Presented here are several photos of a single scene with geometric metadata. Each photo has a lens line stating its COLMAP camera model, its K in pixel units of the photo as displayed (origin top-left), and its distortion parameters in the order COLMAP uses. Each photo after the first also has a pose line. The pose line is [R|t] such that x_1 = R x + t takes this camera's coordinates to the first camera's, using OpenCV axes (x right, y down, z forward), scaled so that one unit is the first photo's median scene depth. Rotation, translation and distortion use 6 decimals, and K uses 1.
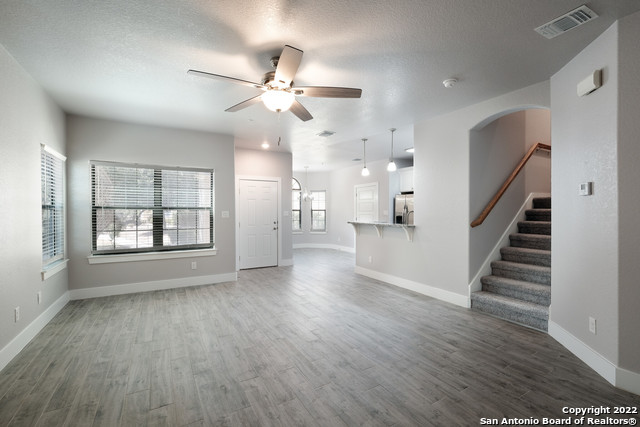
lens RADIAL K [[290.1, 0, 321.0], [0, 290.1, 210.4], [0, 0, 1]] dist [-0.012427, 0.000028]
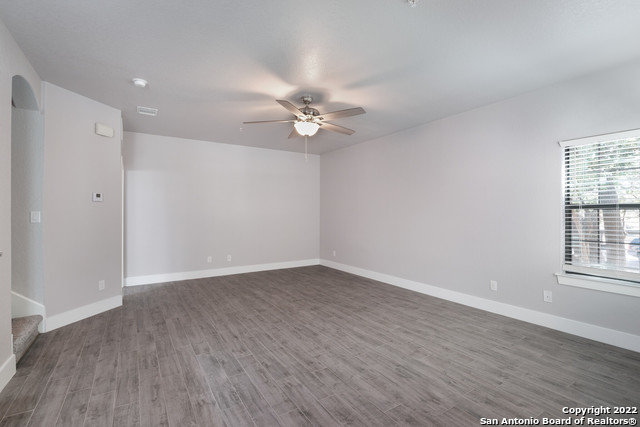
lens RADIAL K [[290.1, 0, 321.0], [0, 290.1, 210.4], [0, 0, 1]] dist [-0.012427, 0.000028]
pose [[-0.998471, 0.000956, -0.055268, -0.118588], [0.001607, 0.999930, -0.011738, 0.009140], [0.055253, -0.011809, -0.998403, 1.969770]]
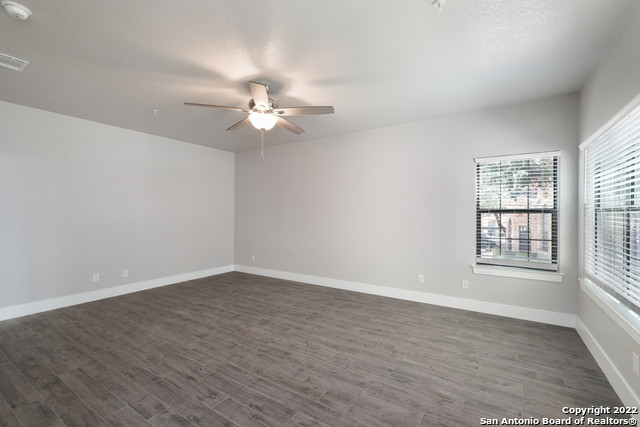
lens RADIAL K [[279.2, 0, 320.0], [0, 279.2, 213.5], [0, 0, 1]] dist [0.001015, 0.000877]
pose [[-0.891015, 0.001575, -0.453972, 0.134248], [0.003269, 0.999990, -0.002946, -0.002785], [0.453963, -0.004109, -0.891011, 1.789950]]
